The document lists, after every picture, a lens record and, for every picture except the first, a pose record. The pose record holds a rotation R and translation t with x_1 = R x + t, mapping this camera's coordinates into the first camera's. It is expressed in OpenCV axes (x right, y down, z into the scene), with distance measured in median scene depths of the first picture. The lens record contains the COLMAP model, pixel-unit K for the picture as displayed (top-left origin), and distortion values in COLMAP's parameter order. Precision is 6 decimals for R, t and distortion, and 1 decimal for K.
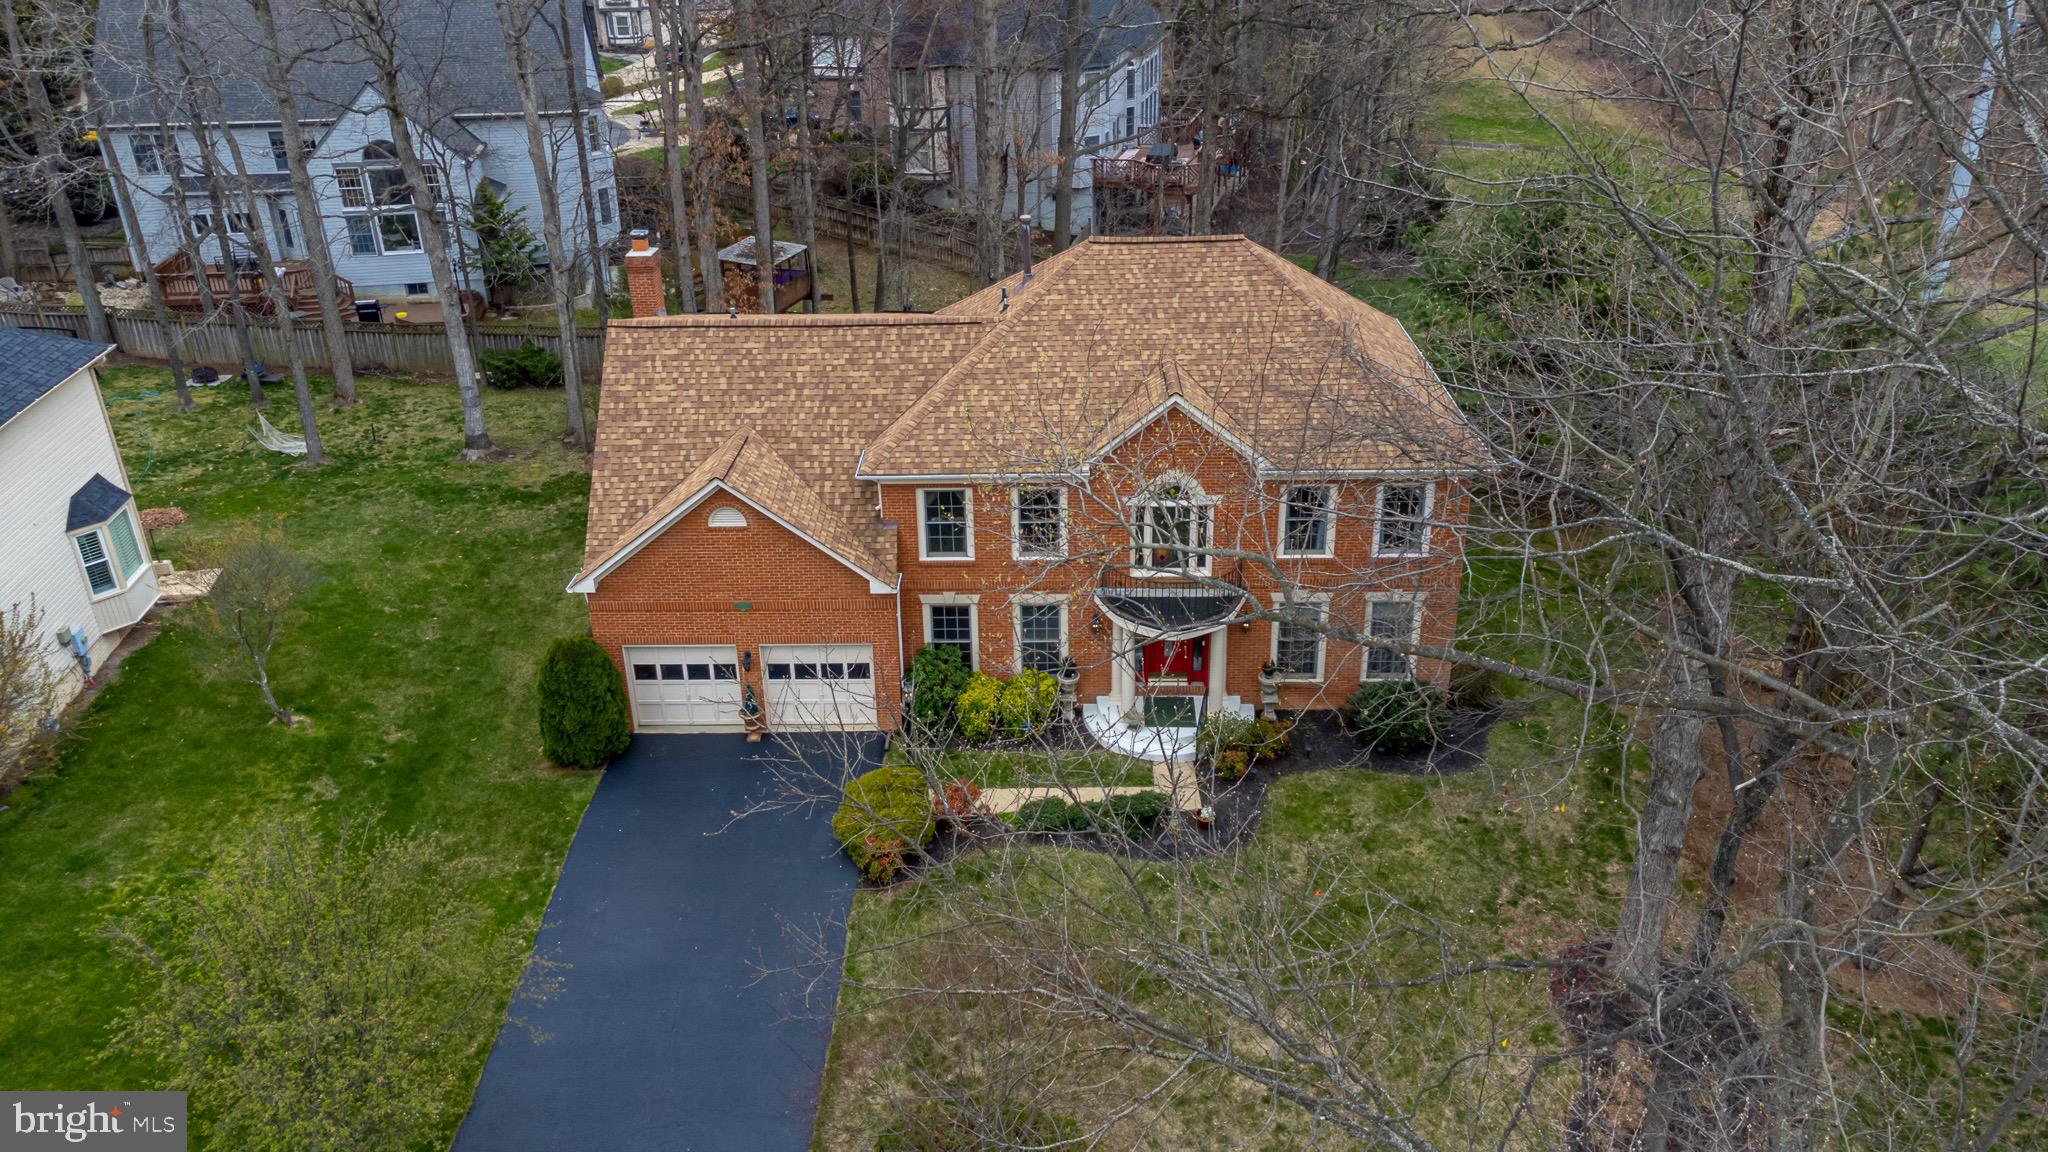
lens RADIAL K [[1505.9, 0, 1024.0], [0, 1505.9, 576.0], [0, 0, 1]] dist [0.005330, 0.063213]
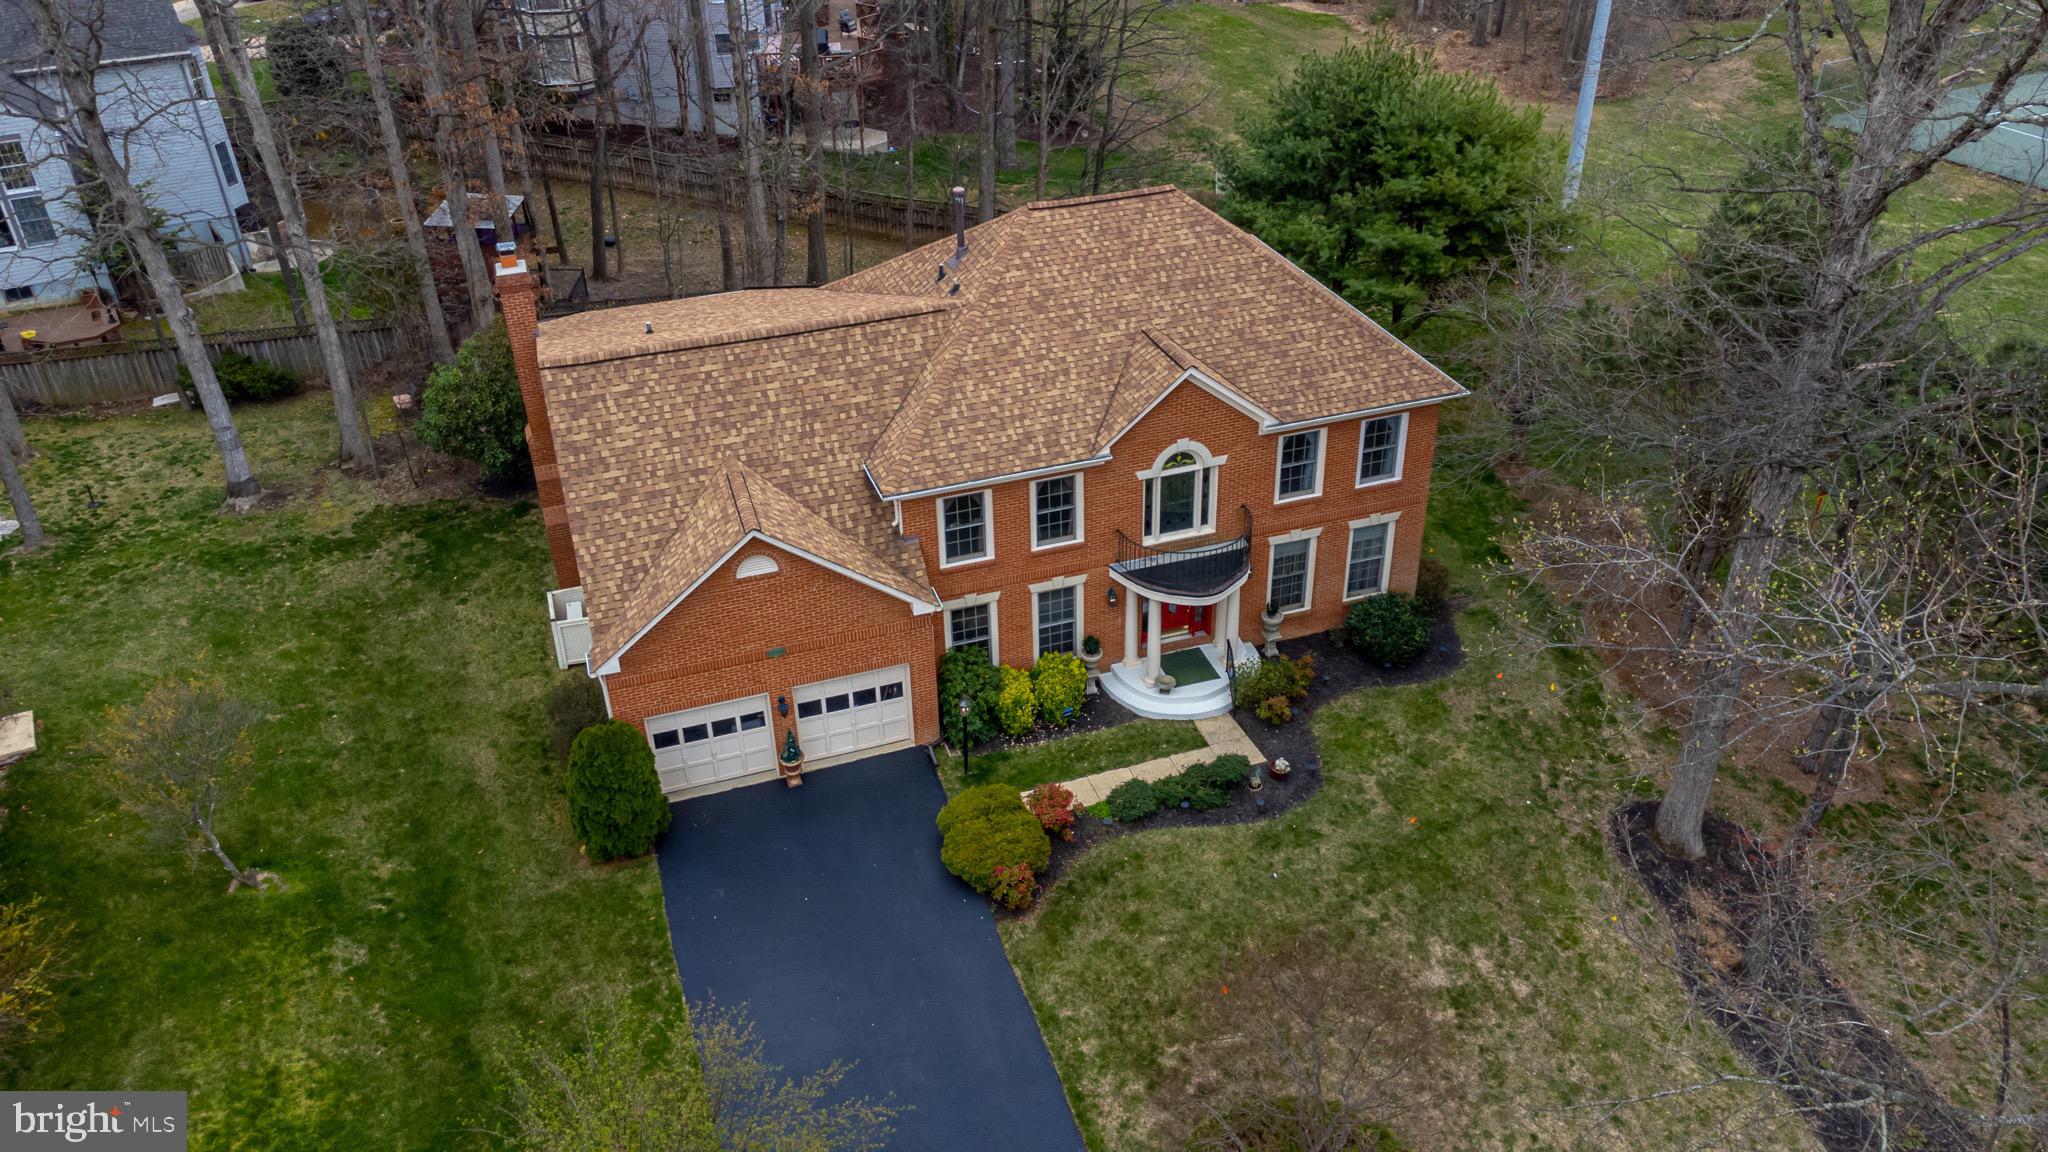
lens RADIAL K [[1505.9, 0, 1024.0], [0, 1505.9, 576.0], [0, 0, 1]] dist [0.005330, 0.063213]
pose [[0.941067, -0.182953, 0.284467, -0.290140], [0.152338, 0.980206, 0.126451, -0.118091], [-0.301971, -0.075664, 0.950310, 0.063568]]
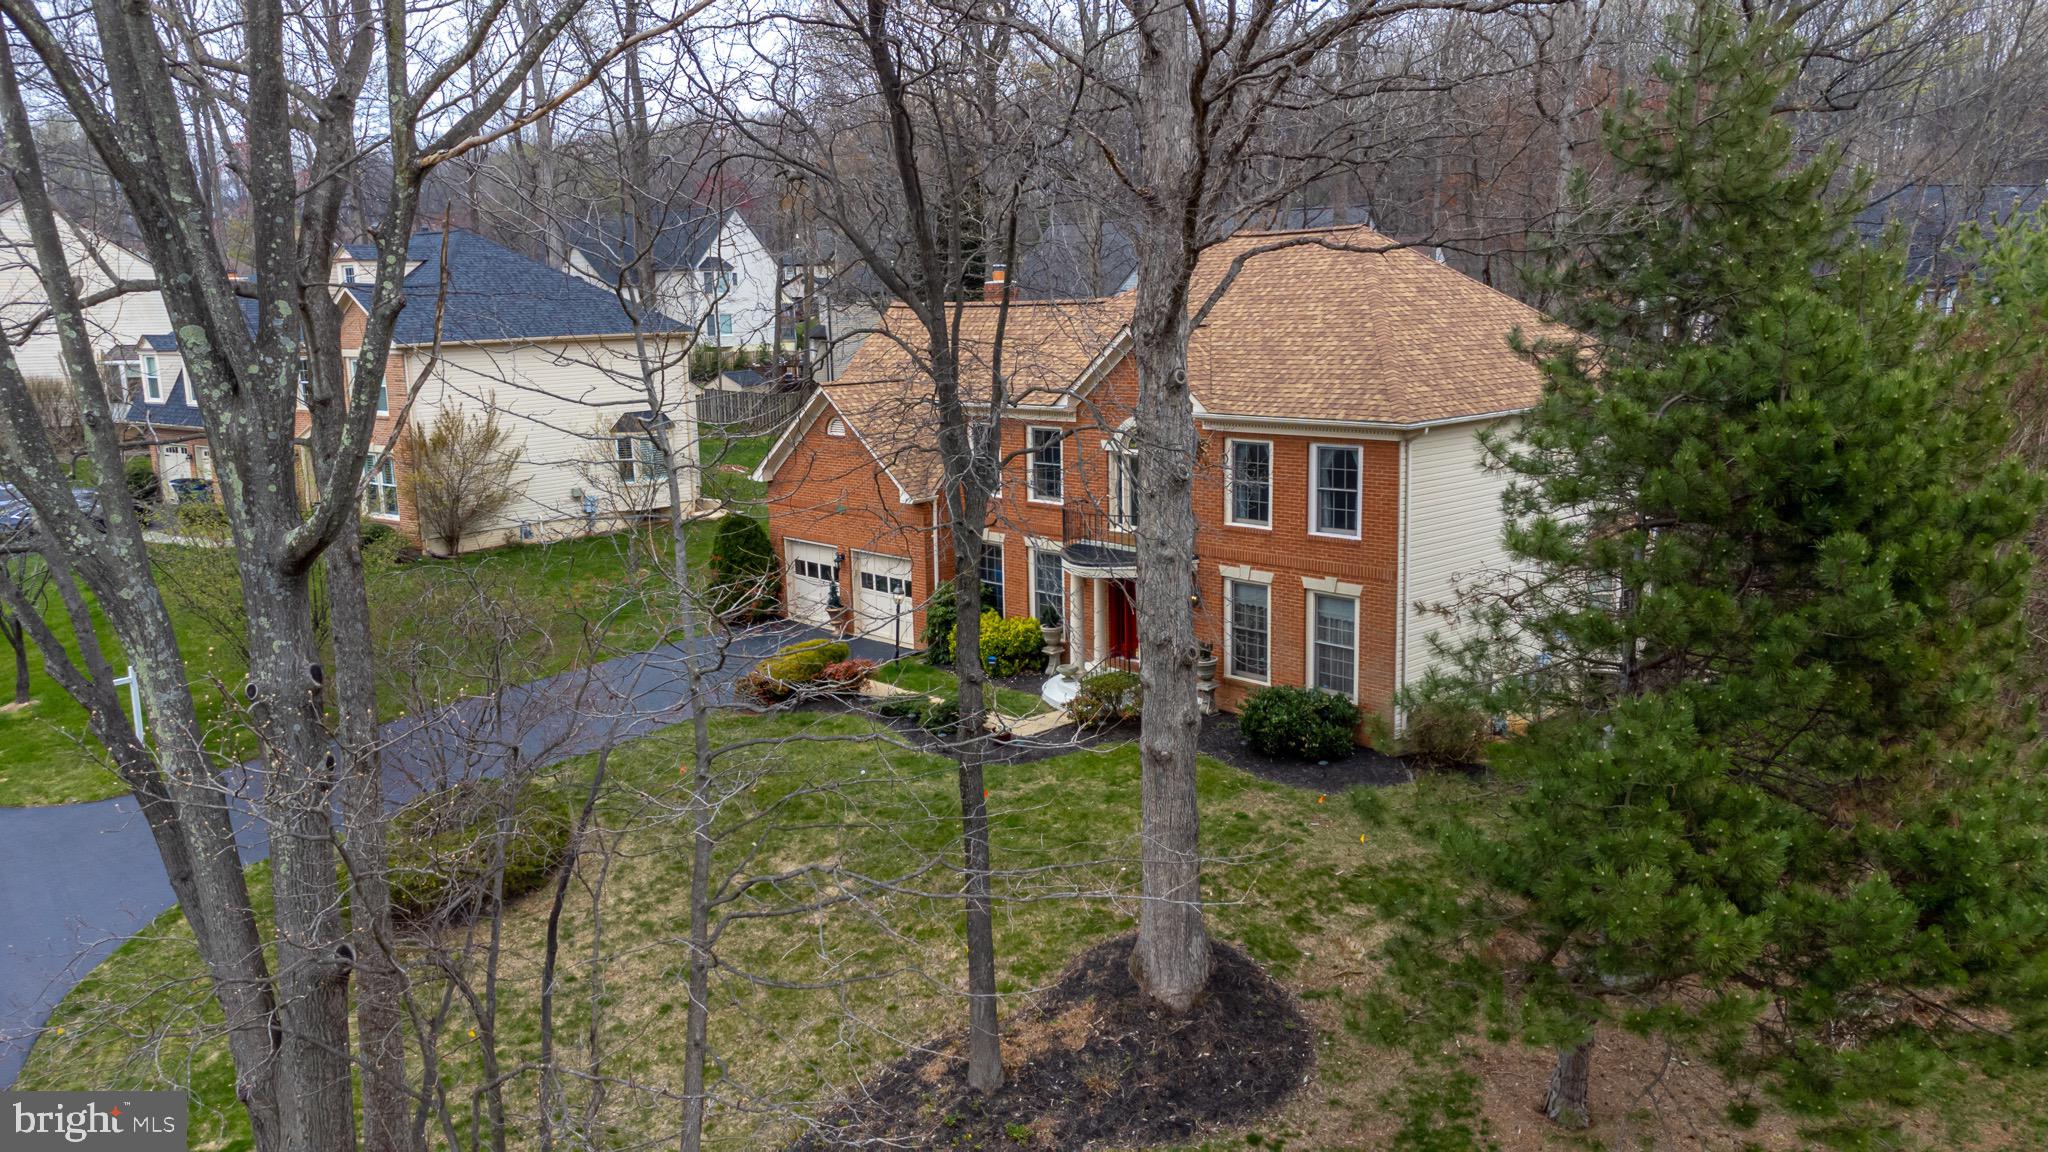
lens RADIAL K [[1505.9, 0, 1024.0], [0, 1505.9, 576.0], [0, 0, 1]] dist [0.005330, 0.063213]
pose [[0.694166, 0.133048, -0.707412, 0.715463], [-0.309430, 0.942487, -0.126376, 0.166151], [0.649913, 0.306620, 0.695411, 0.290332]]
